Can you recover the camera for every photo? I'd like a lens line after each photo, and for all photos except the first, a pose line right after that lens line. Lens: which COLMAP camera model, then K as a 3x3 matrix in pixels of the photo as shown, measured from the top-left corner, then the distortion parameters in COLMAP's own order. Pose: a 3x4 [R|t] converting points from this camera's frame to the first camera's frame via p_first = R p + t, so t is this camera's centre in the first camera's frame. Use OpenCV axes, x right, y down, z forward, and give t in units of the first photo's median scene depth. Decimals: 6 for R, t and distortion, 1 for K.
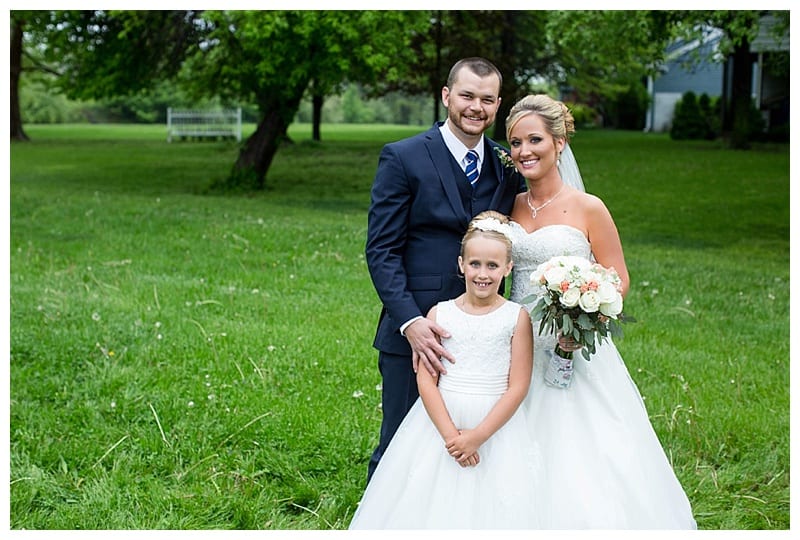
lens RADIAL K [[1166.3, 0, 402.8], [0, 1166.3, 282.9], [0, 0, 1]] dist [-0.140191, 0.108180]
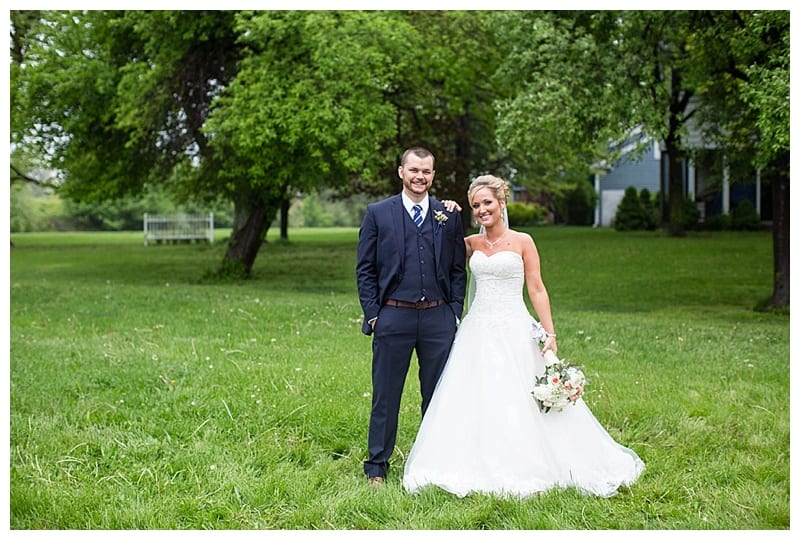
lens RADIAL K [[1166.3, 0, 402.8], [0, 1166.3, 282.9], [0, 0, 1]] dist [-0.140191, 0.108180]
pose [[0.999067, -0.022958, 0.036583, -0.015930], [0.026146, 0.995669, -0.089212, 0.032120], [-0.034376, 0.090086, 0.995341, -0.145722]]
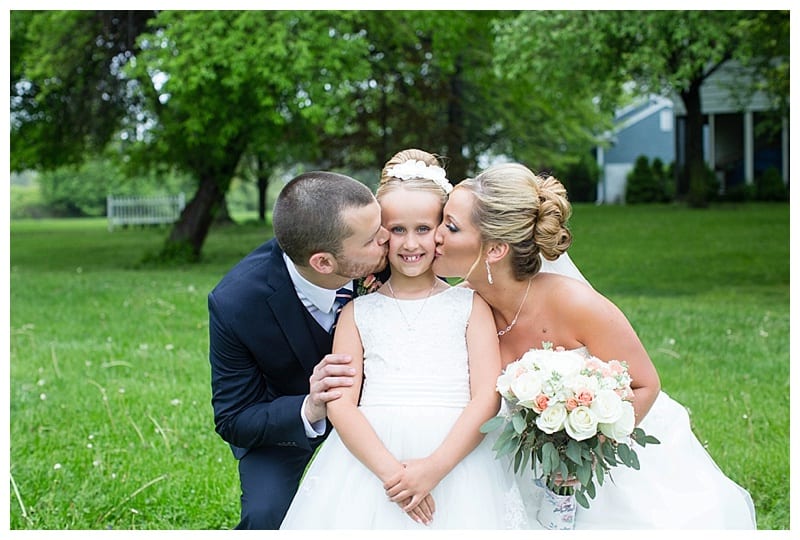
lens RADIAL K [[1166.3, 0, 402.8], [0, 1166.3, 282.9], [0, 0, 1]] dist [-0.140191, 0.108180]
pose [[0.998436, -0.039680, 0.039383, 0.006502], [0.042636, 0.996096, -0.077303, 0.017193], [-0.036161, 0.078861, 0.996230, 0.075085]]
